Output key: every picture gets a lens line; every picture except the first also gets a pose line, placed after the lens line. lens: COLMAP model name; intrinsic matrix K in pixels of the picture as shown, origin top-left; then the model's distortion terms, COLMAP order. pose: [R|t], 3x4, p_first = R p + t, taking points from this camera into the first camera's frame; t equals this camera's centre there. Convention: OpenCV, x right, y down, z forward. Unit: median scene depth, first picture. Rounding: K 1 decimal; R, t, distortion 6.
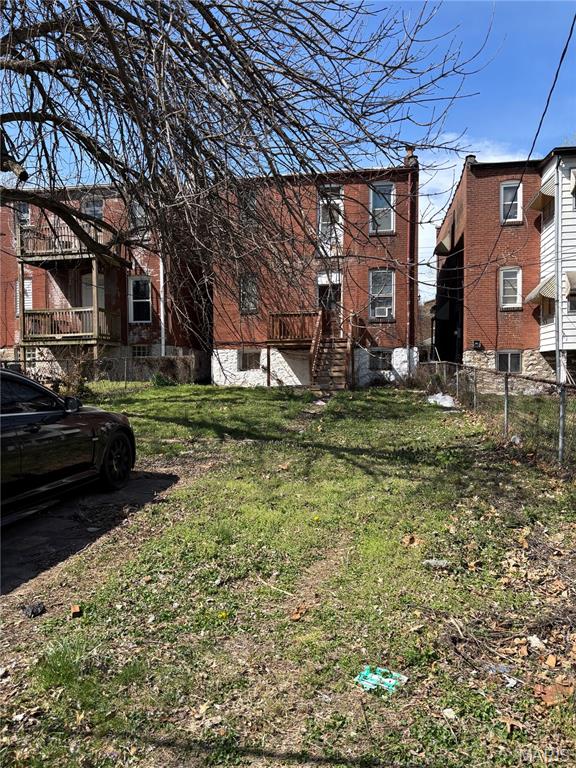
lens RADIAL K [[584.7, 0, 286.9], [0, 584.7, 383.5], [0, 0, 1]] dist [0.007212, -0.013636]
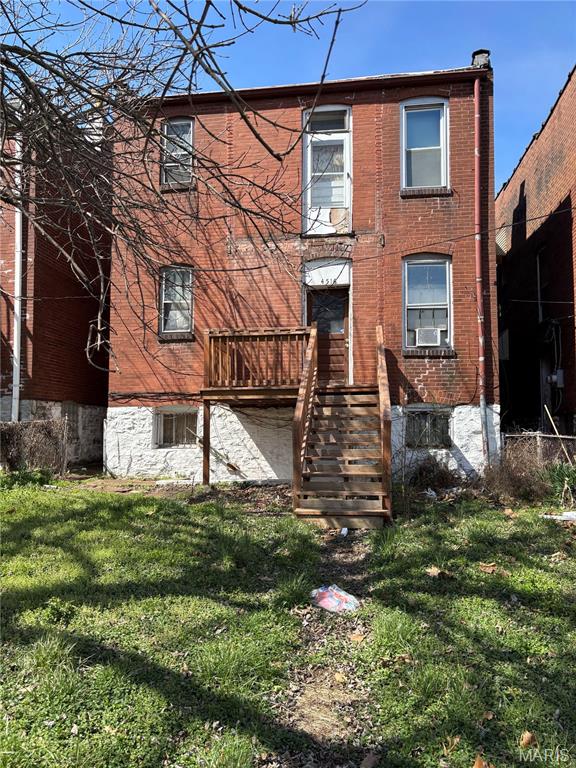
lens RADIAL K [[584.7, 0, 286.2], [0, 584.7, 389.2], [0, 0, 1]] dist [0.007212, -0.013636]
pose [[0.999090, 0.003264, 0.042526, 0.013201], [0.000250, 0.996602, -0.082373, -0.032346], [-0.042650, 0.082309, 0.995694, 0.489804]]
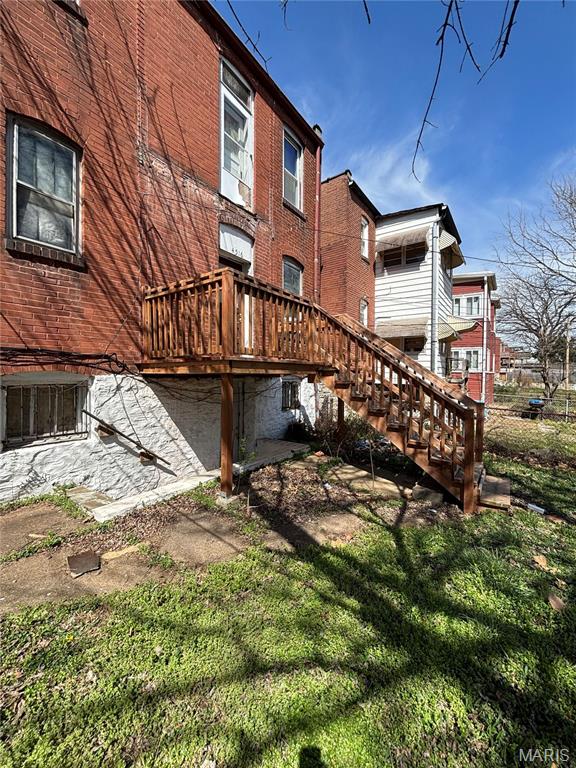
lens RADIAL K [[311.2, 0, 286.9], [0, 311.2, 377.8], [0, 0, 1]] dist [-0.000442, 0.001132]
pose [[0.435862, 0.000308, 0.900014, -0.165605], [0.000785, 0.999999, -0.000723, -0.059548], [-0.900013, 0.001022, 0.435861, 0.850616]]
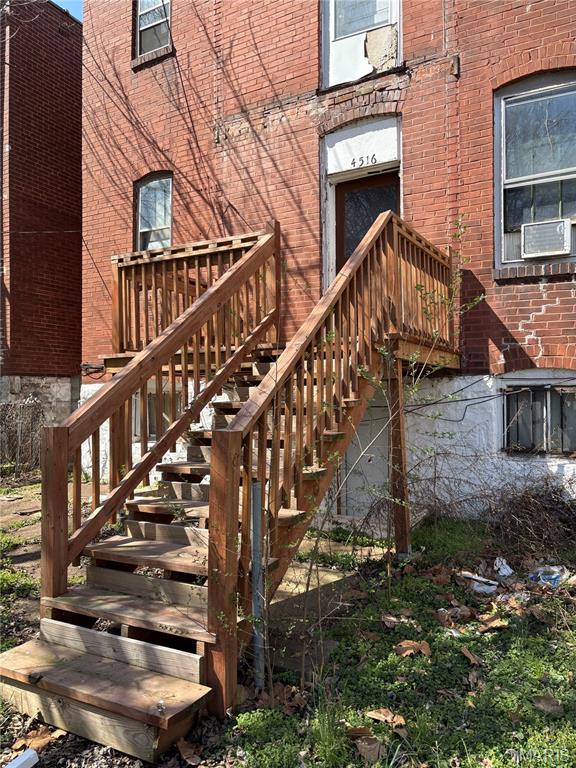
lens RADIAL K [[584.7, 0, 287.9], [0, 584.7, 383.7], [0, 0, 1]] dist [0.007212, -0.013636]
pose [[0.945684, -0.012137, -0.324860, 0.136877], [0.001073, 0.999414, -0.034215, -0.047573], [0.325085, 0.032008, 0.945143, 0.715492]]
